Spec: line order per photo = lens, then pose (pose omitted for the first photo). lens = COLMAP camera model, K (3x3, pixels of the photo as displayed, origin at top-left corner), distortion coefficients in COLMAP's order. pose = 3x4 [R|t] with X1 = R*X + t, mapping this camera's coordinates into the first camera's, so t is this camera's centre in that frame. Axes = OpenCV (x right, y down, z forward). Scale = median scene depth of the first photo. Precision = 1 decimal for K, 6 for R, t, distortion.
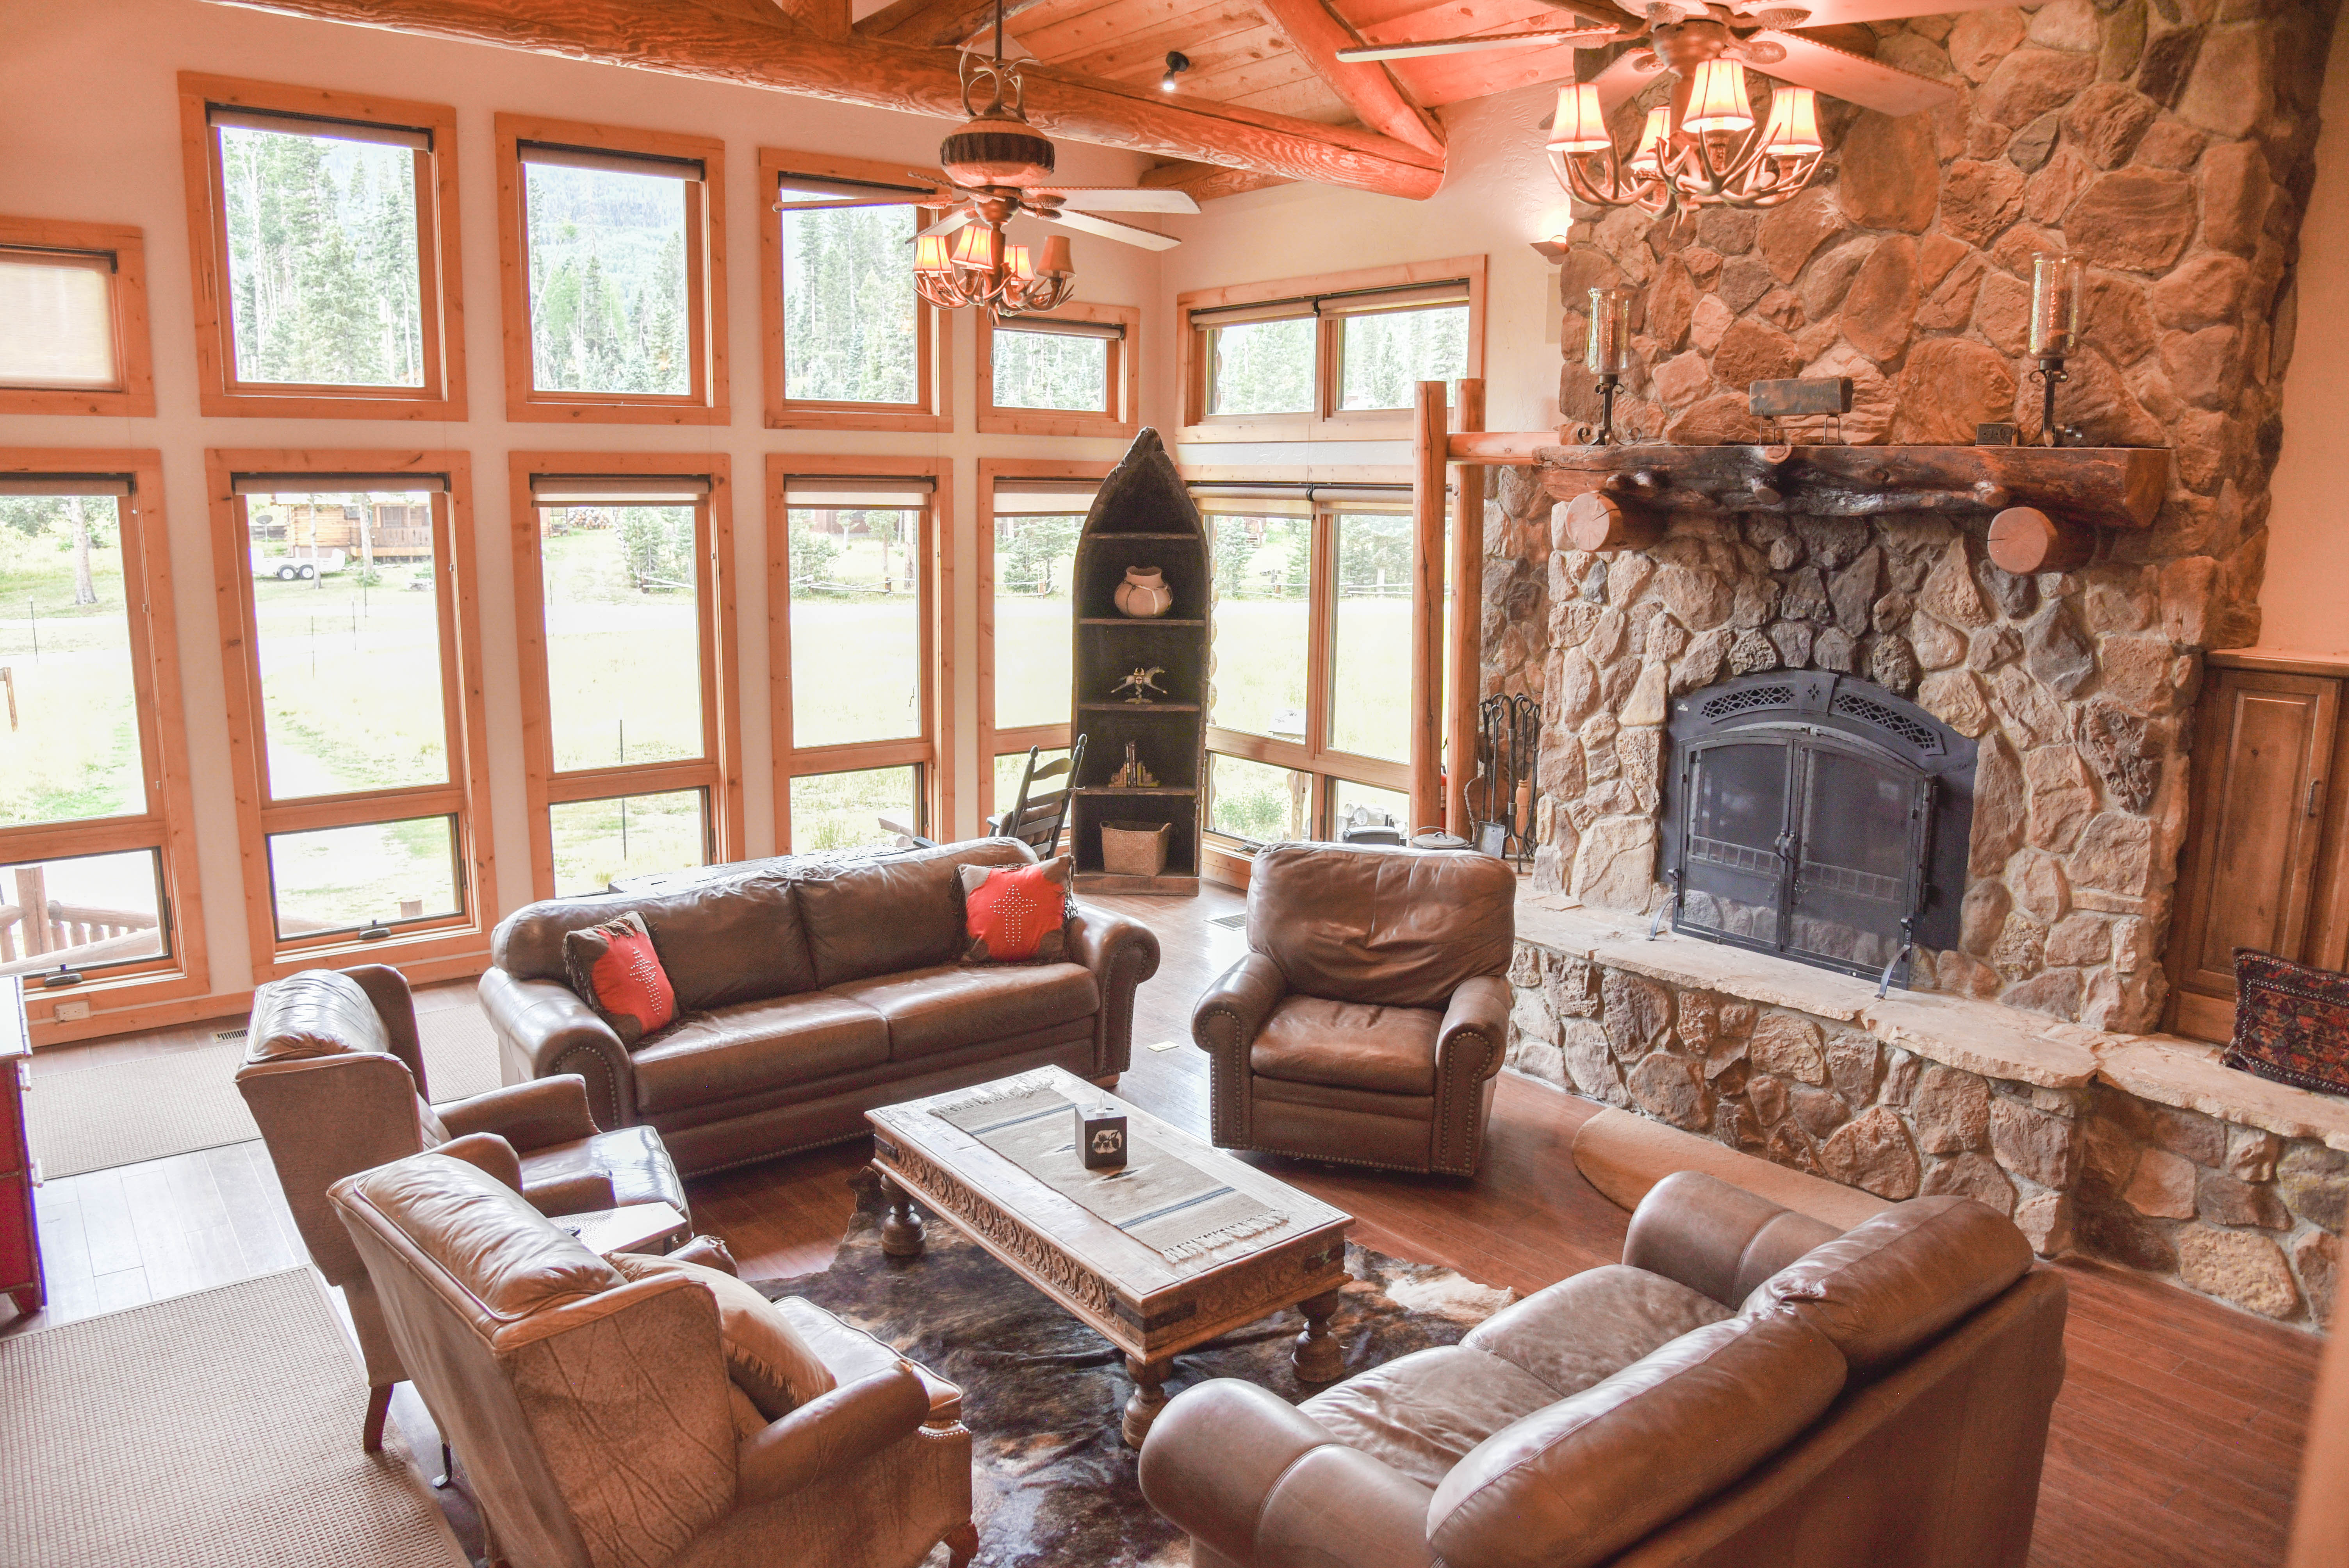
lens RADIAL K [[1612.9, 0, 1169.4], [0, 1612.9, 788.2], [0, 0, 1]] dist [-0.114801, 0.064395]
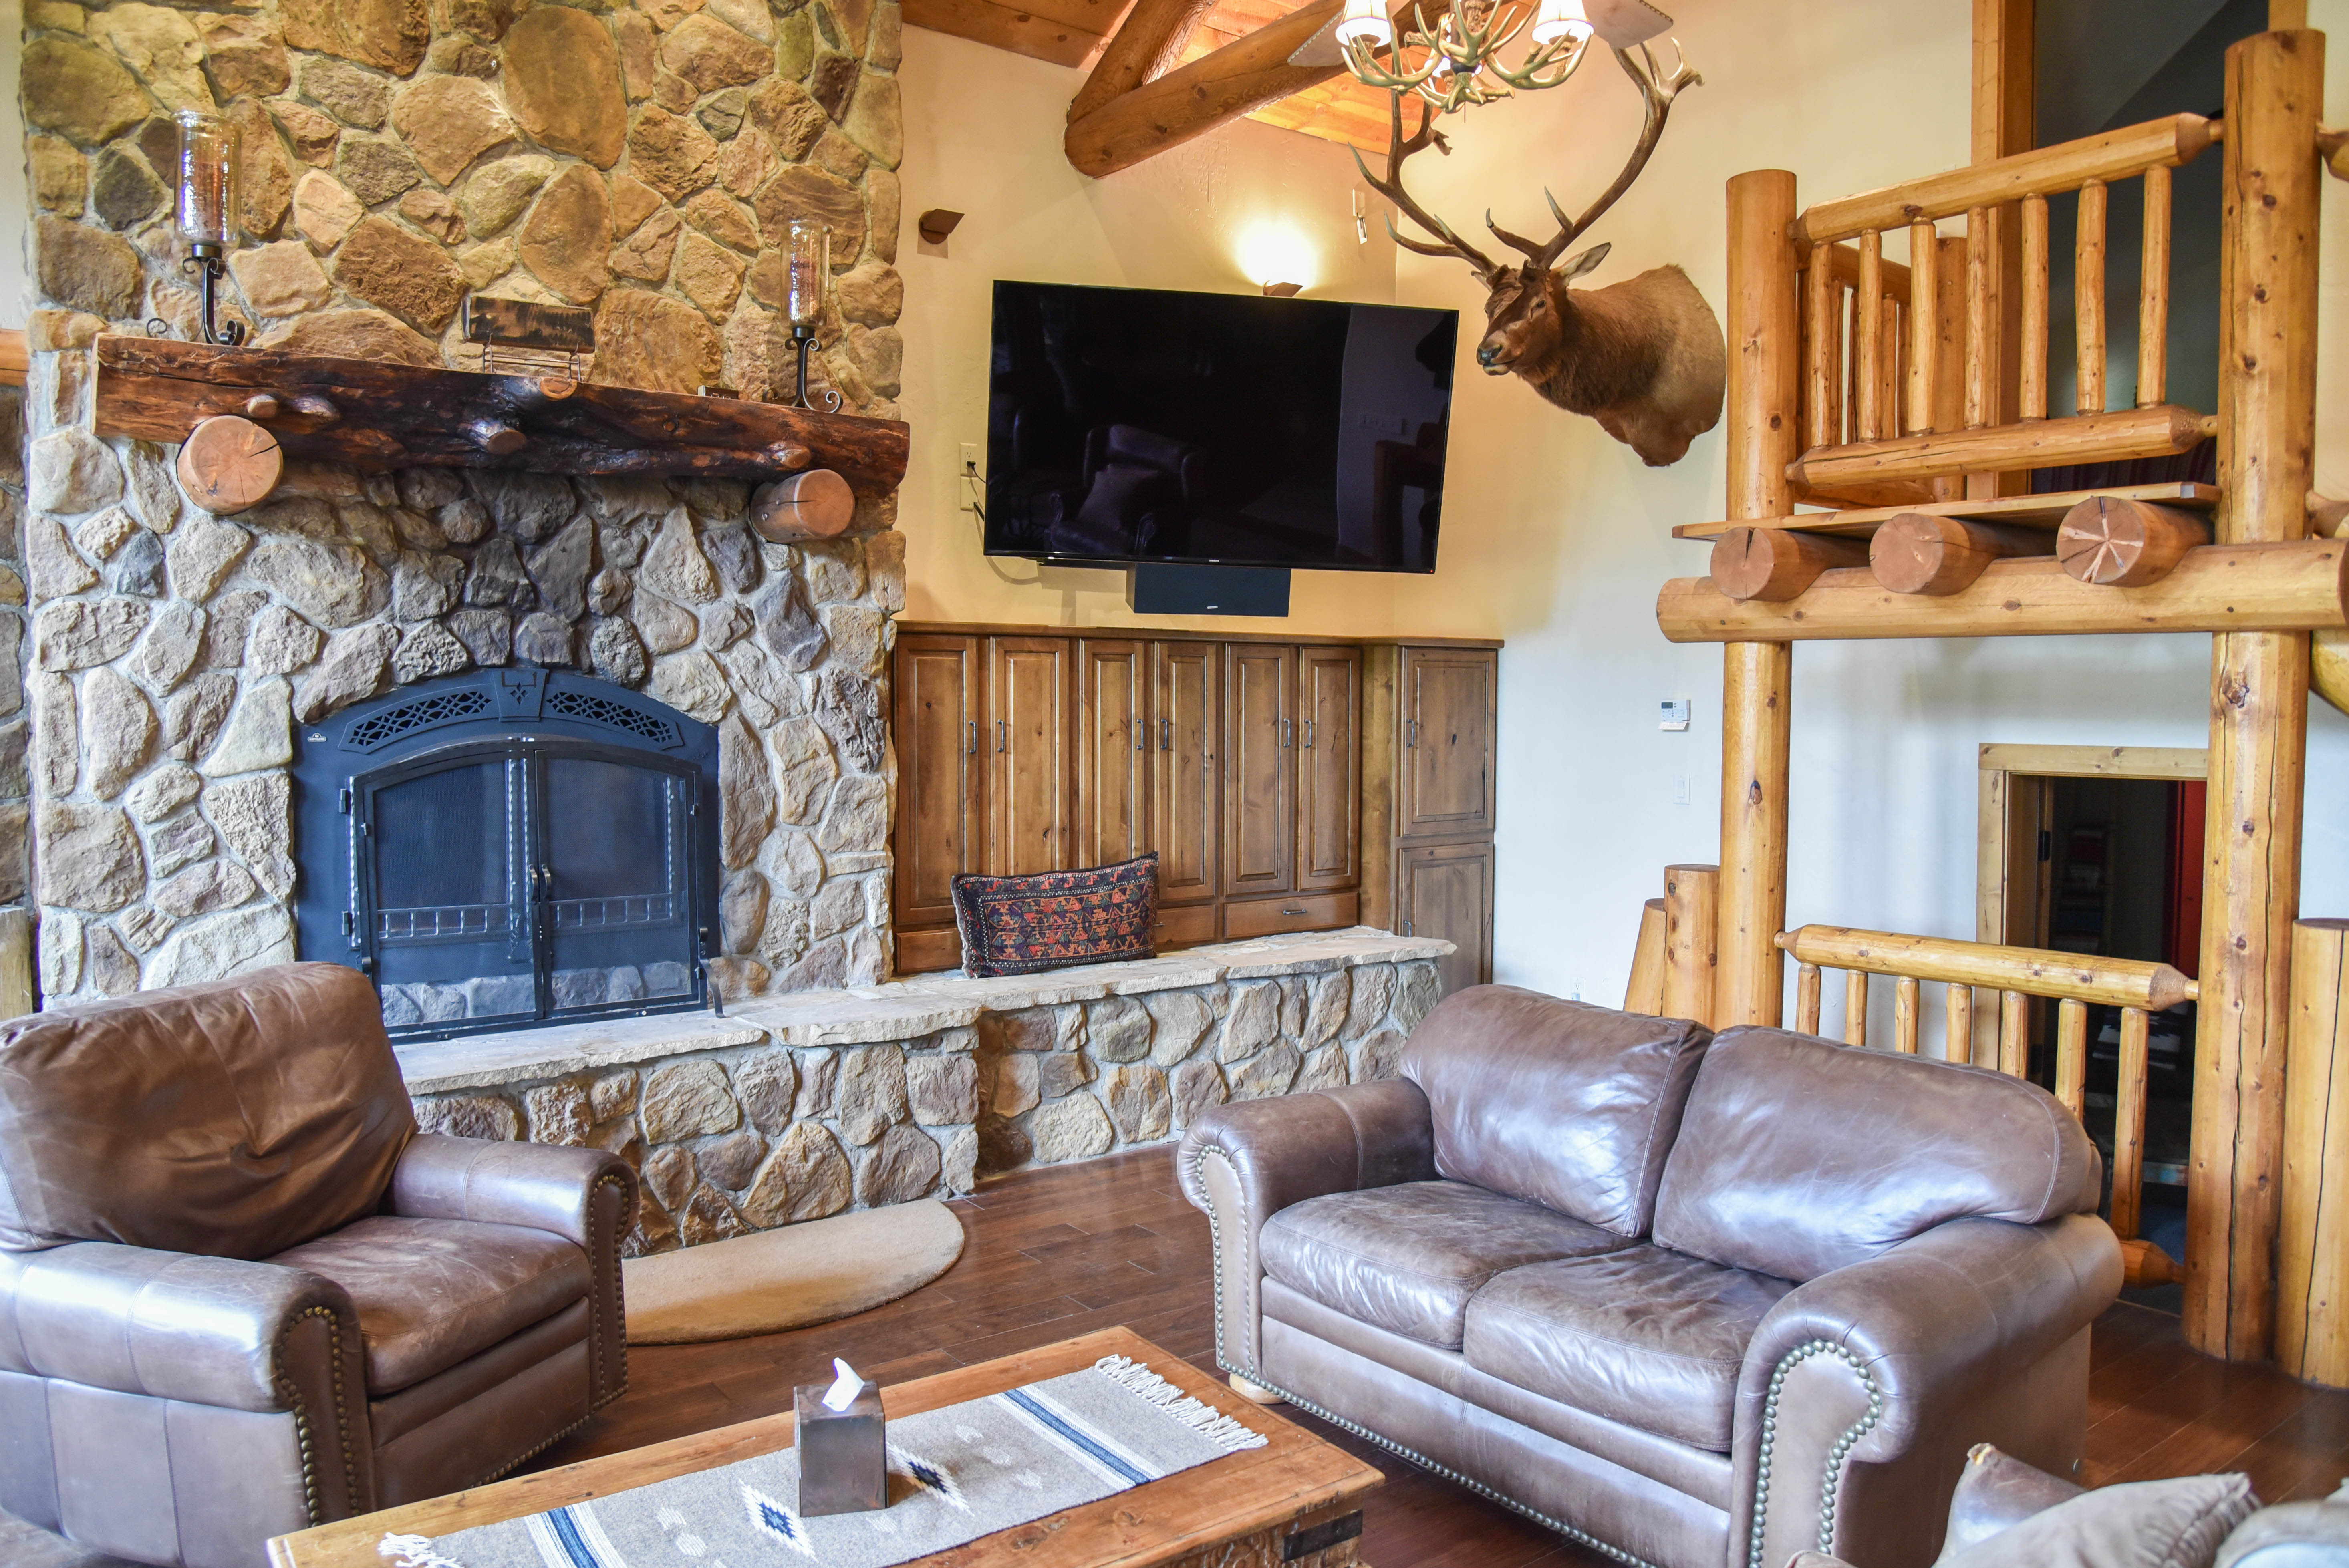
lens RADIAL K [[1653.1, 0, 1174.3], [0, 1653.1, 788.4], [0, 0, 1]] dist [-0.121852, 0.072787]
pose [[0.022684, -0.064200, 0.997679, -0.422244], [0.180280, 0.981839, 0.059082, -0.001567], [-0.983354, 0.178521, 0.033846, 0.656765]]
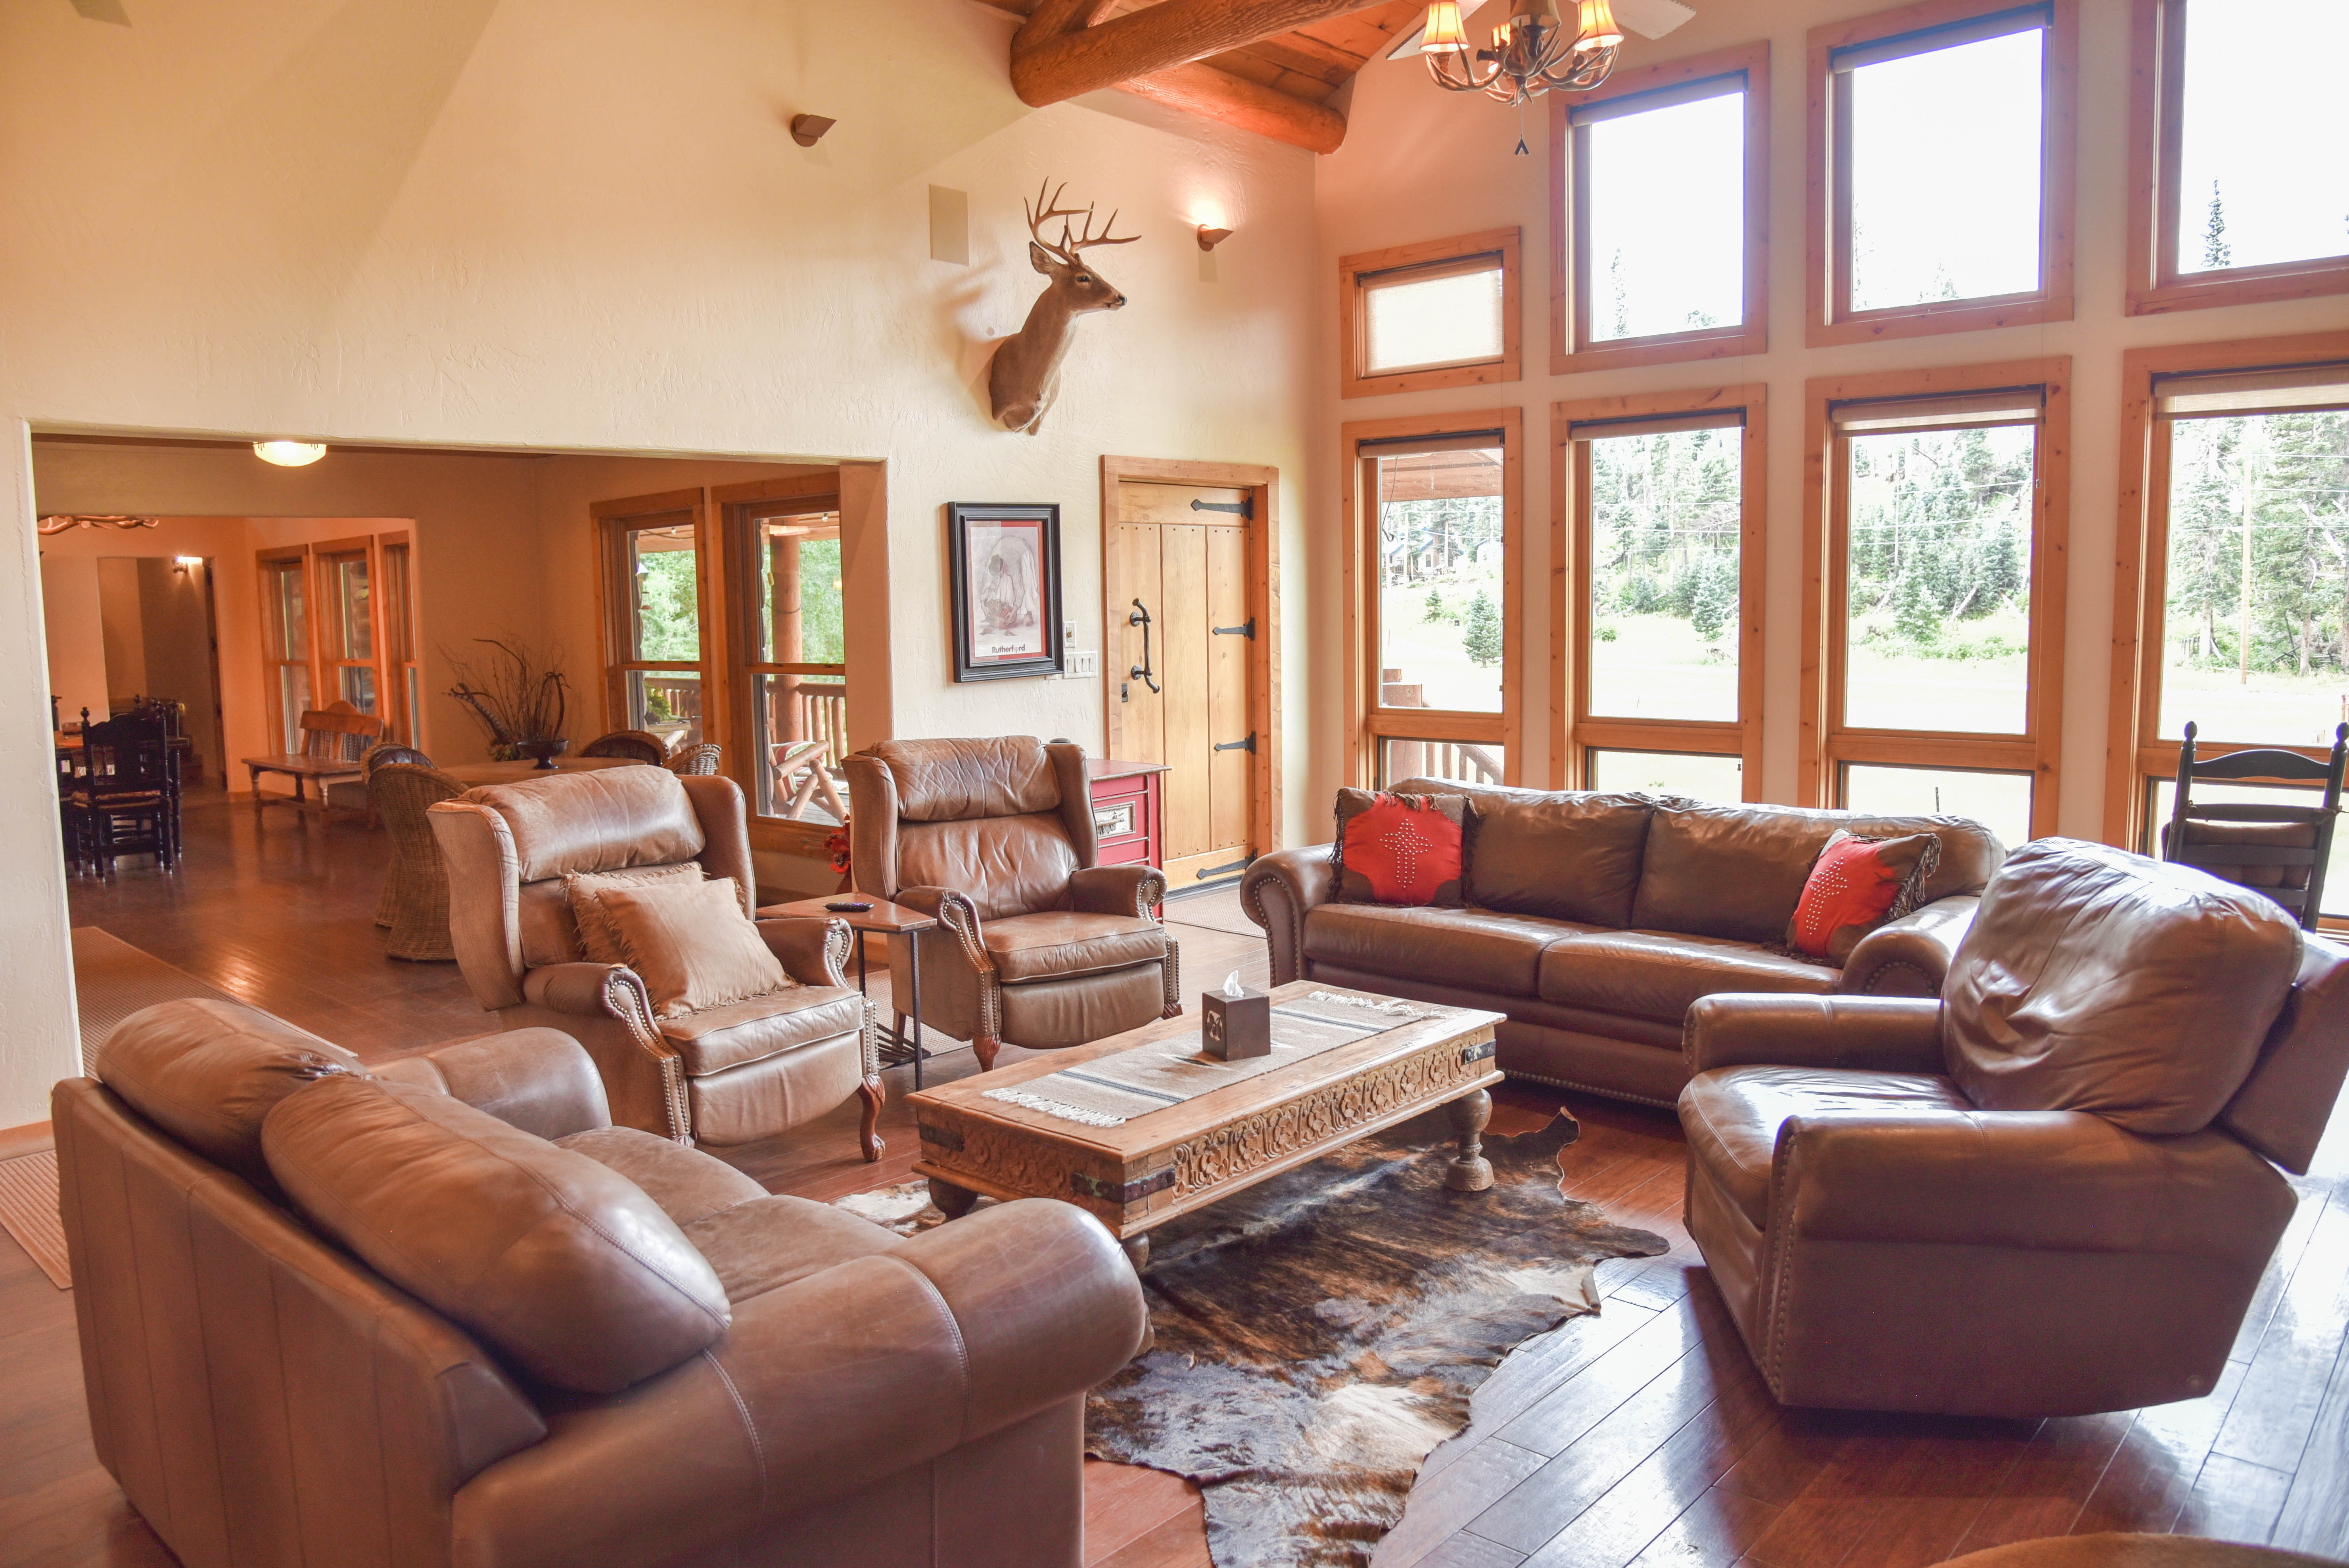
lens RADIAL K [[1653.2, 0, 1174.3], [0, 1653.2, 788.4], [0, 0, 1]] dist [-0.121852, 0.072787]
pose [[0.164732, 0.096429, -0.981613, 0.629939], [-0.161030, 0.984486, 0.069687, 0.028923], [0.973105, 0.146590, 0.177704, 0.623994]]
